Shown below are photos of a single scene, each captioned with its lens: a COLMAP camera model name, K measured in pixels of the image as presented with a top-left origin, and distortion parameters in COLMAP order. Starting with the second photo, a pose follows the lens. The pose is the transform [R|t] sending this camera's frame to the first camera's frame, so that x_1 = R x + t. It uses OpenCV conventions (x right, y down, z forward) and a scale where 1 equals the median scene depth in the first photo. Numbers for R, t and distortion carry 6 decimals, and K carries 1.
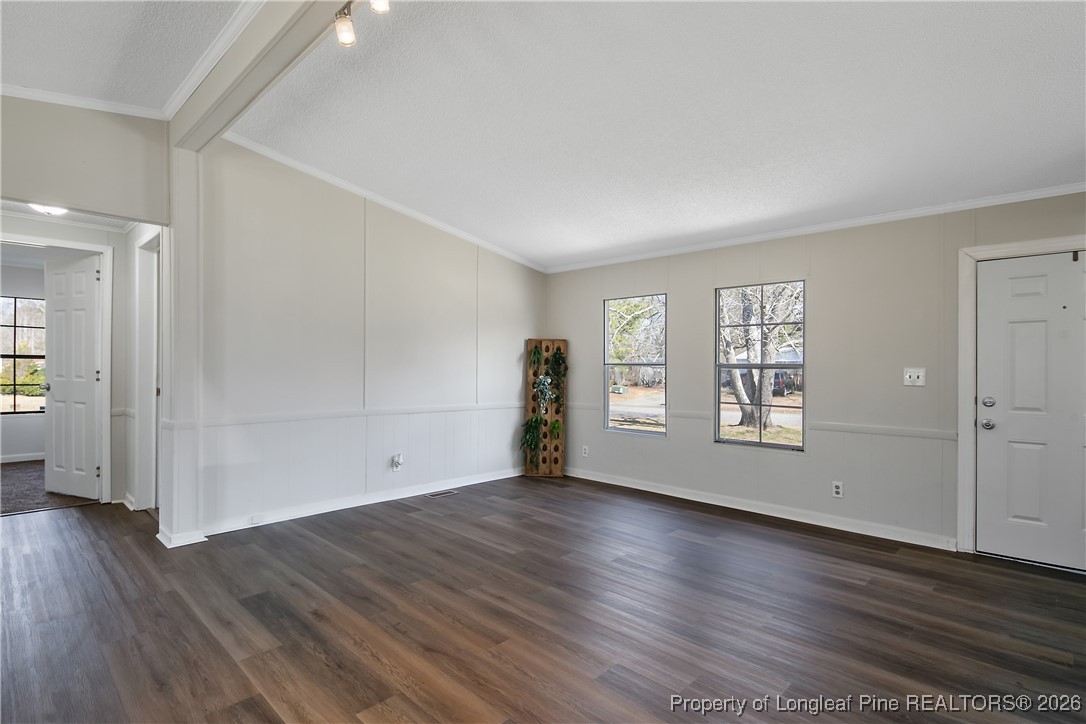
lens RADIAL K [[525.2, 0, 542.8], [0, 525.2, 364.3], [0, 0, 1]] dist [0.000865, 0.000150]
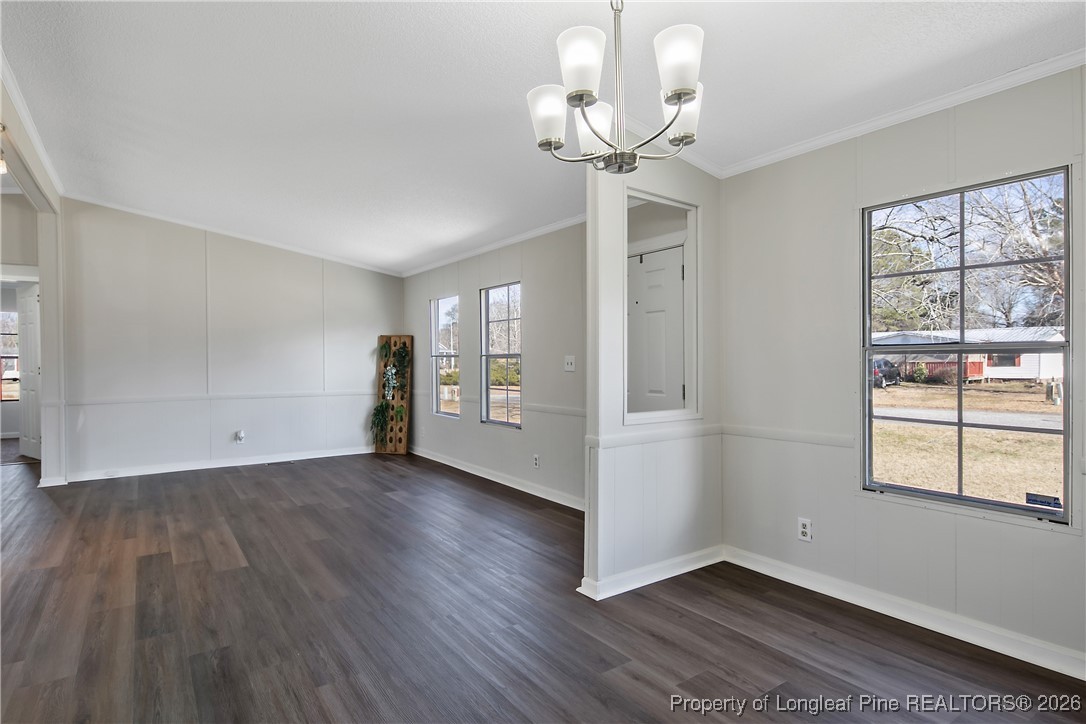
lens RADIAL K [[558.1, 0, 542.9], [0, 558.1, 363.0], [0, 0, 1]] dist [-0.003041, 0.000295]
pose [[0.982118, -0.013602, -0.187777, 0.566321], [0.015793, 0.999823, 0.010179, 0.005910], [0.187605, -0.012962, 0.982159, -0.147203]]
